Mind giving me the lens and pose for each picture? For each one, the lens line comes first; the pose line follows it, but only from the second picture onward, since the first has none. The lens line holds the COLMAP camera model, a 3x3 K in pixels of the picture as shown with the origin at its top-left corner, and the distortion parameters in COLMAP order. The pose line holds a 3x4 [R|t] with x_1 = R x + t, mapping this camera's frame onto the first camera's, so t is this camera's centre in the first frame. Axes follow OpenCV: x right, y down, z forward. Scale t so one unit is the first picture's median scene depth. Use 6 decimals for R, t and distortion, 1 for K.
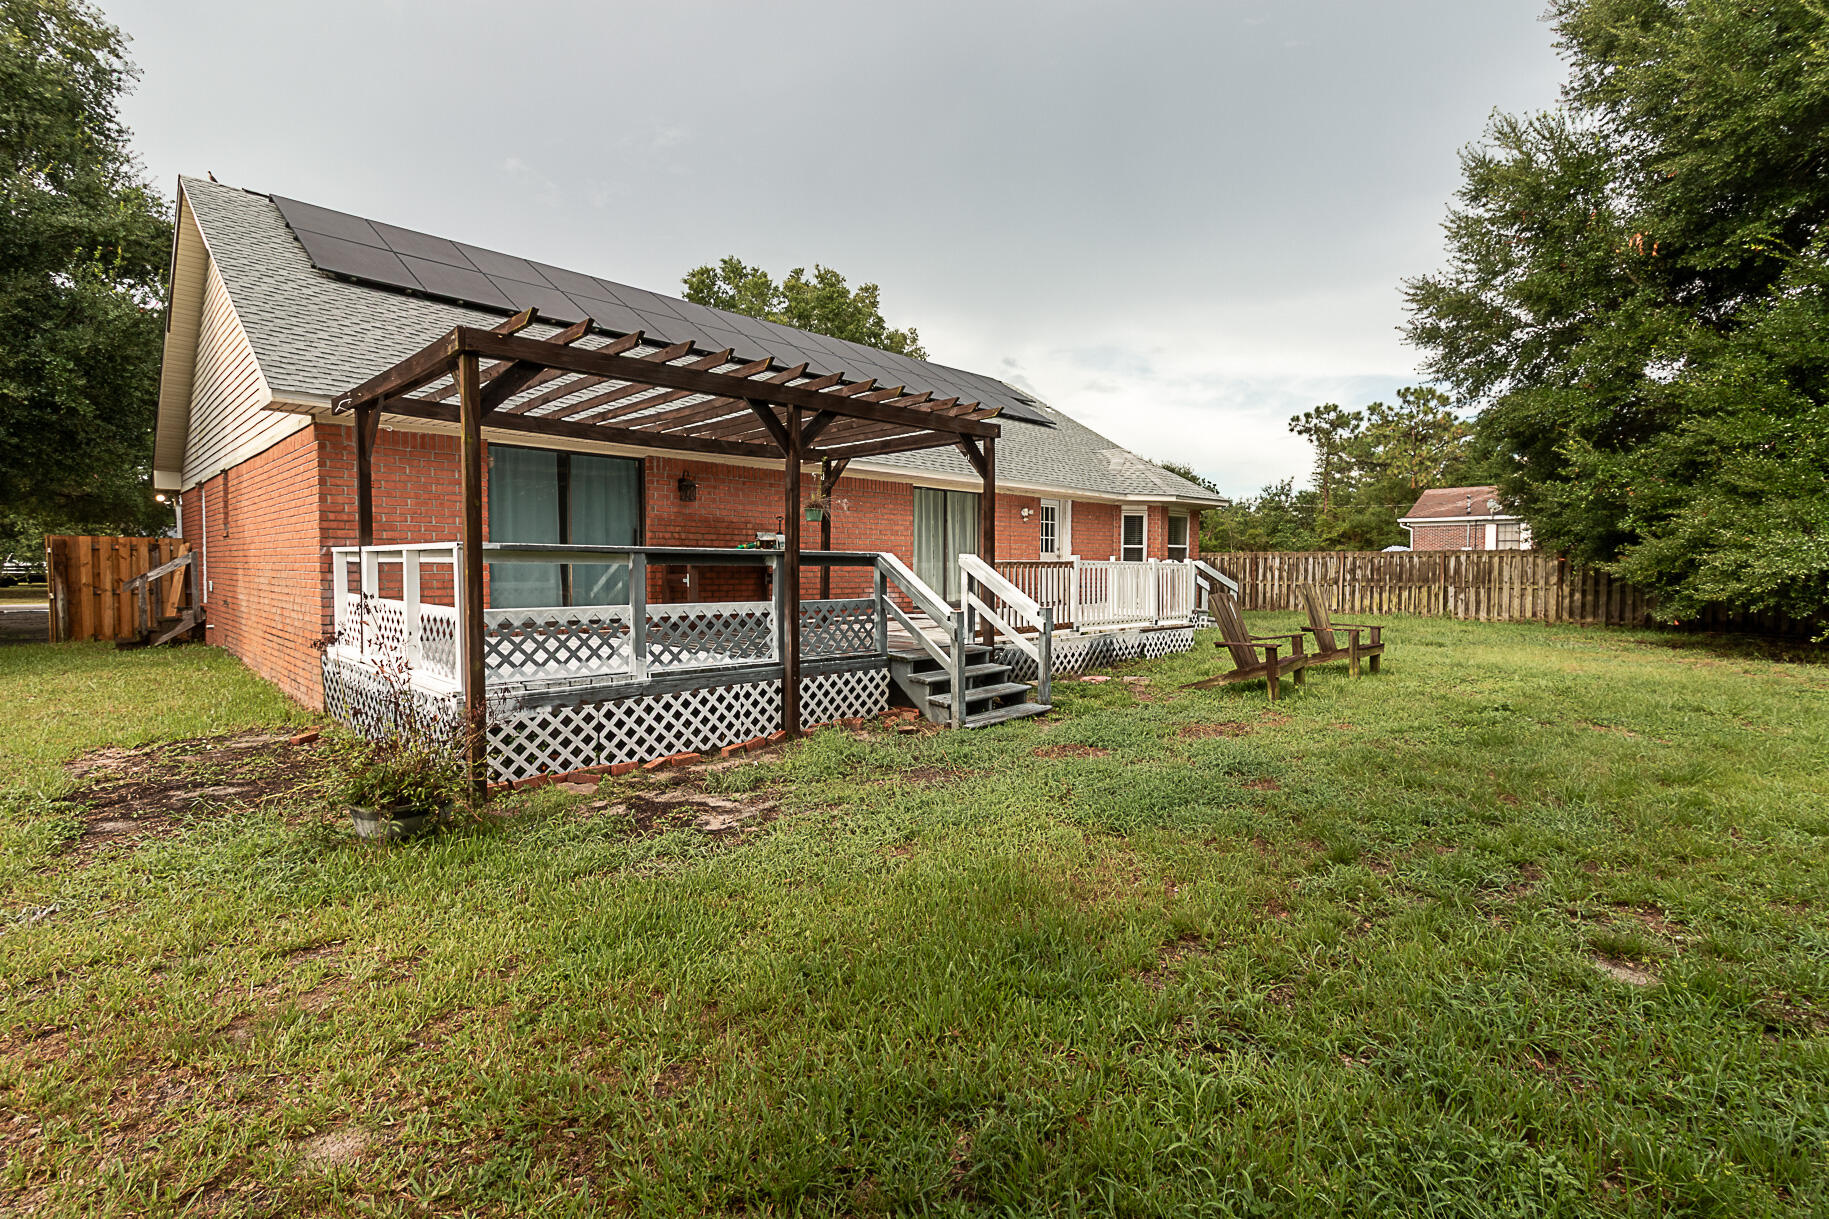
lens RADIAL K [[847.5, 0, 914.6], [0, 847.5, 605.7], [0, 0, 1]] dist [0.000544, 0.000805]
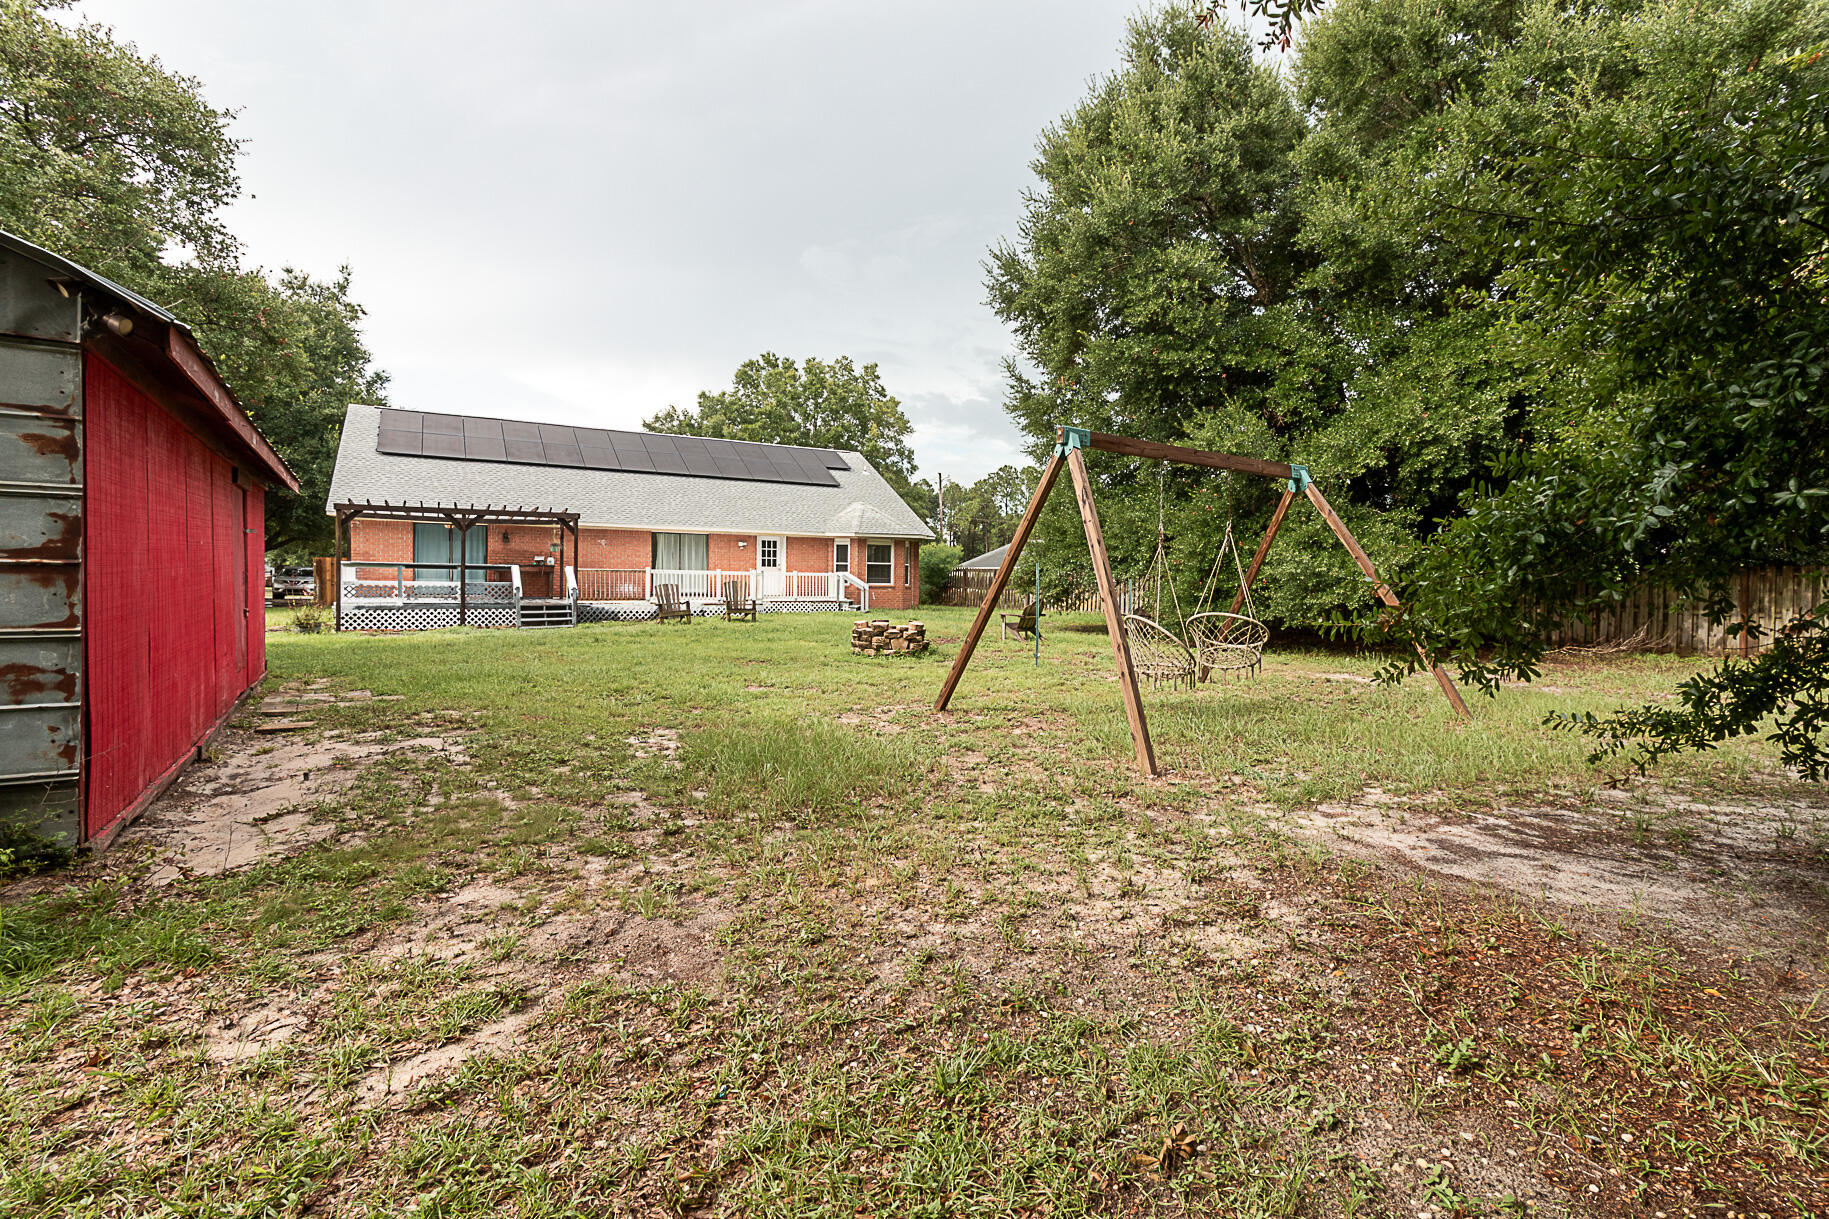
lens RADIAL K [[847.5, 0, 926.1], [0, 847.5, 602.7], [0, 0, 1]] dist [0.000544, 0.000805]
pose [[0.966452, 0.017386, -0.256259, 0.914689], [-0.022830, 0.999572, -0.018284, 0.035584], [0.255832, 0.023521, 0.966435, -0.597301]]
